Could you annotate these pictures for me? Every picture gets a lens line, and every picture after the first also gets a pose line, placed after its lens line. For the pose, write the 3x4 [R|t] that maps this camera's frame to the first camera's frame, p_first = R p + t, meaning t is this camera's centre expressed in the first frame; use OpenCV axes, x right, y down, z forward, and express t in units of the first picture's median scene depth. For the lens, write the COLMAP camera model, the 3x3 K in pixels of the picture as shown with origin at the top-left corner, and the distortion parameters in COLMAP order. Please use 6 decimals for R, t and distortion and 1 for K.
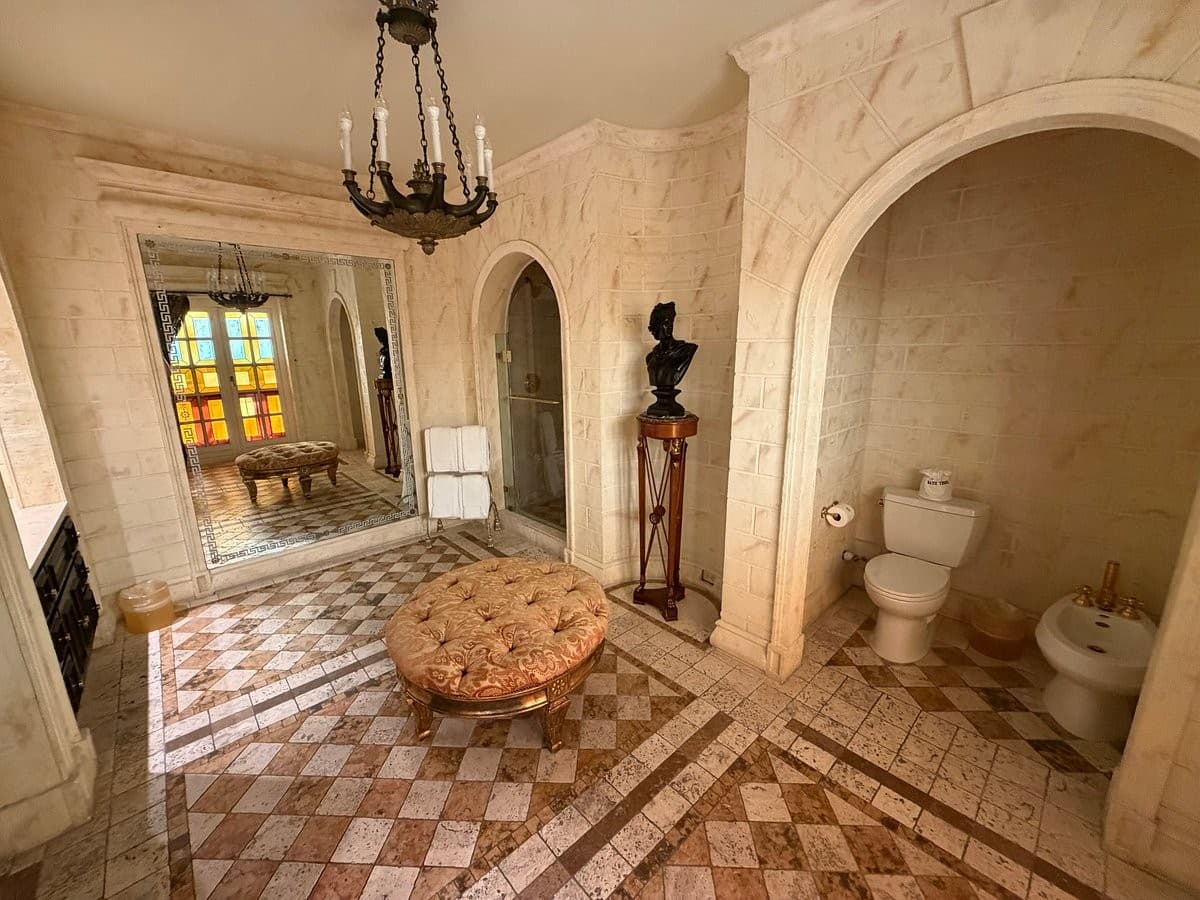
lens RADIAL K [[478.4, 0, 598.9], [0, 478.4, 453.8], [0, 0, 1]] dist [-0.002369, 0.000133]
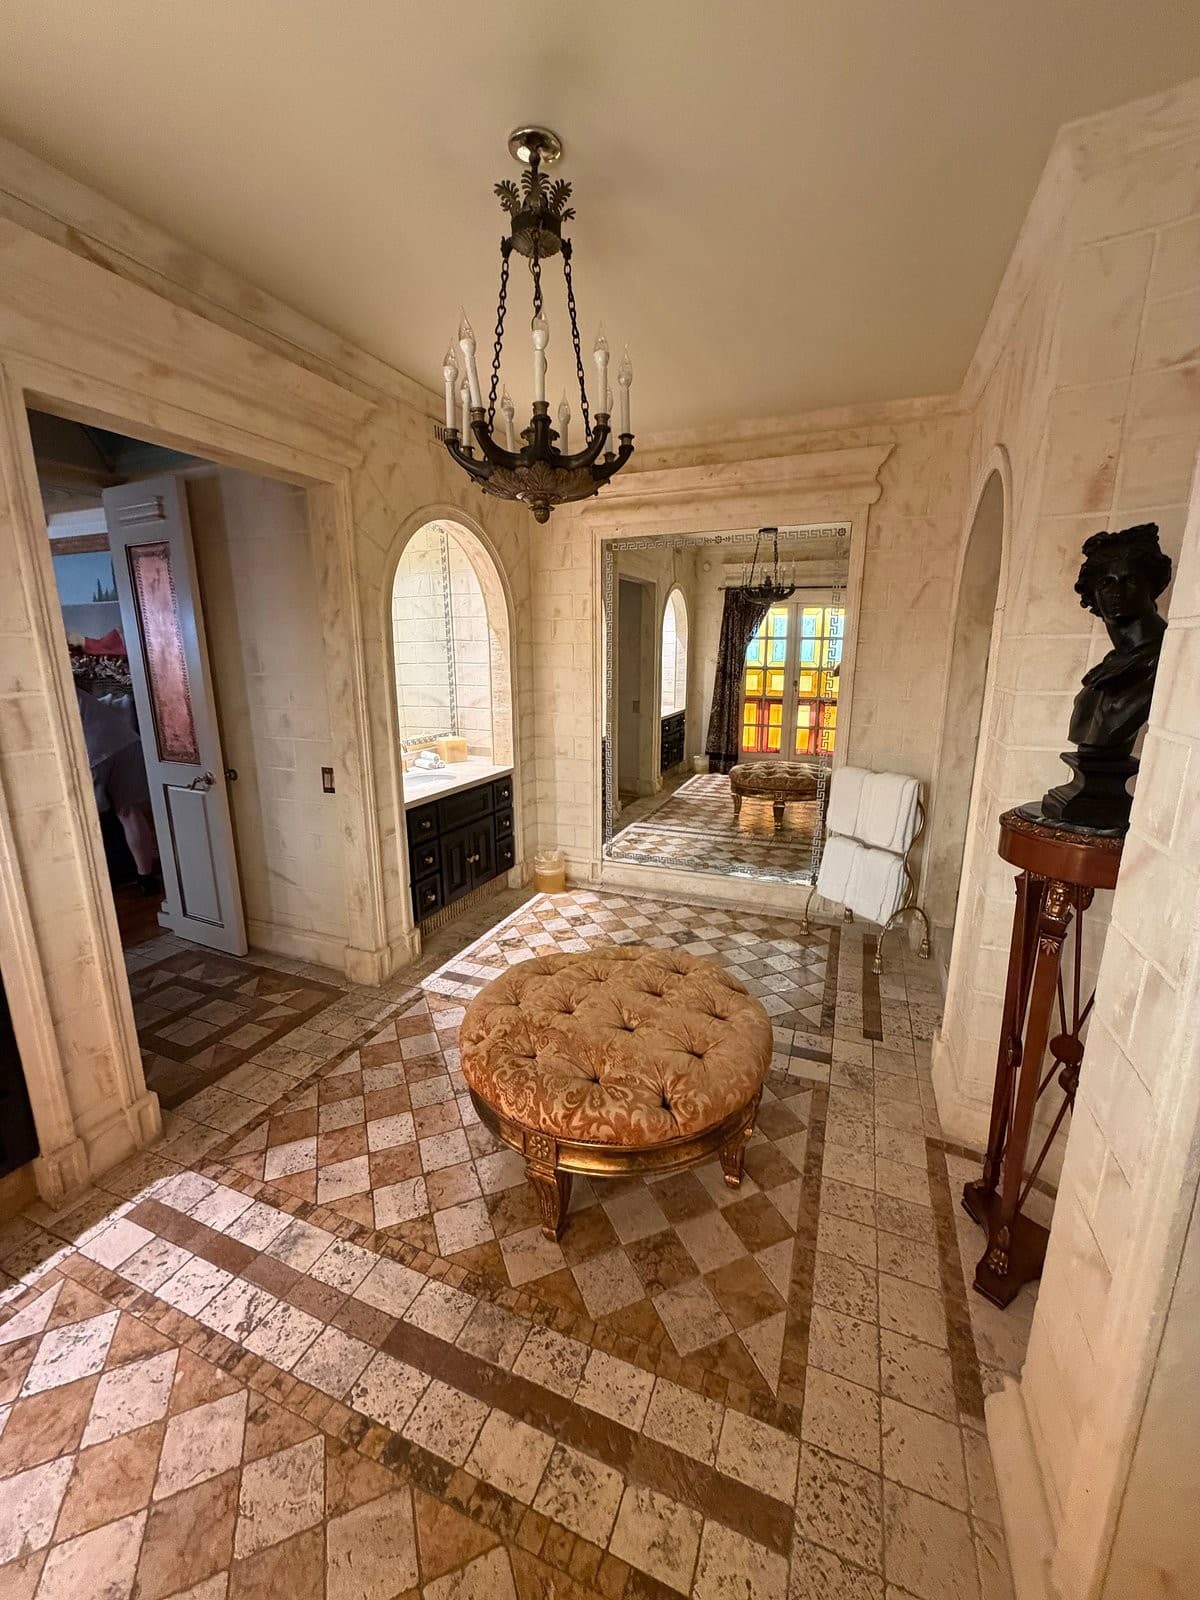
lens RADIAL K [[637.9, 0, 595.1], [0, 637.9, 795.9], [0, 0, 1]] dist [-0.002369, 0.000133]
pose [[0.419935, 0.212085, -0.882425, 0.542872], [-0.209409, 0.968718, 0.133170, -0.108086], [0.883064, 0.128865, 0.451211, 0.513339]]
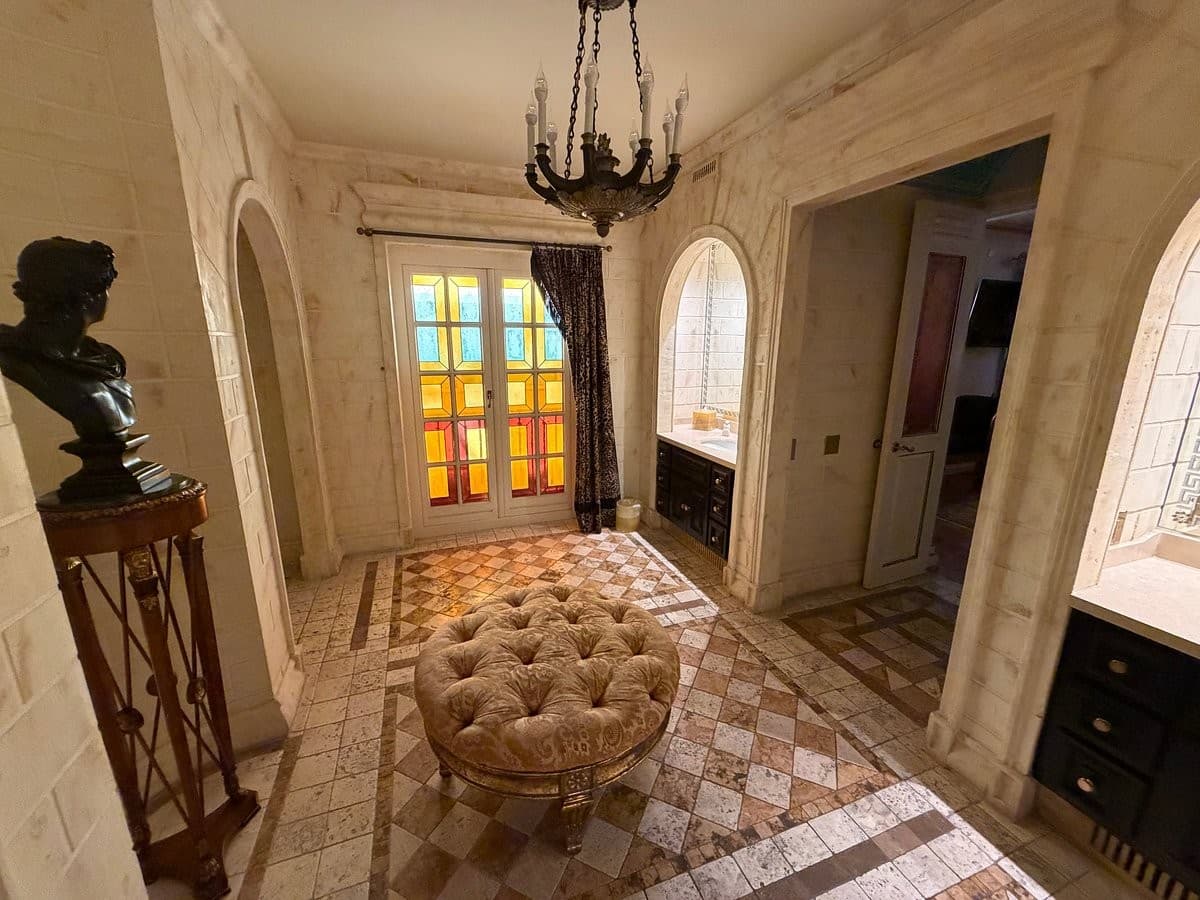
lens RADIAL K [[478.4, 0, 594.7], [0, 478.4, 452.5], [0, 0, 1]] dist [-0.002369, 0.000133]
pose [[-0.923291, -0.074798, 0.376748, -0.566668], [0.098832, 0.901567, 0.421199, -0.335995], [-0.371168, 0.426124, -0.825017, 1.519005]]
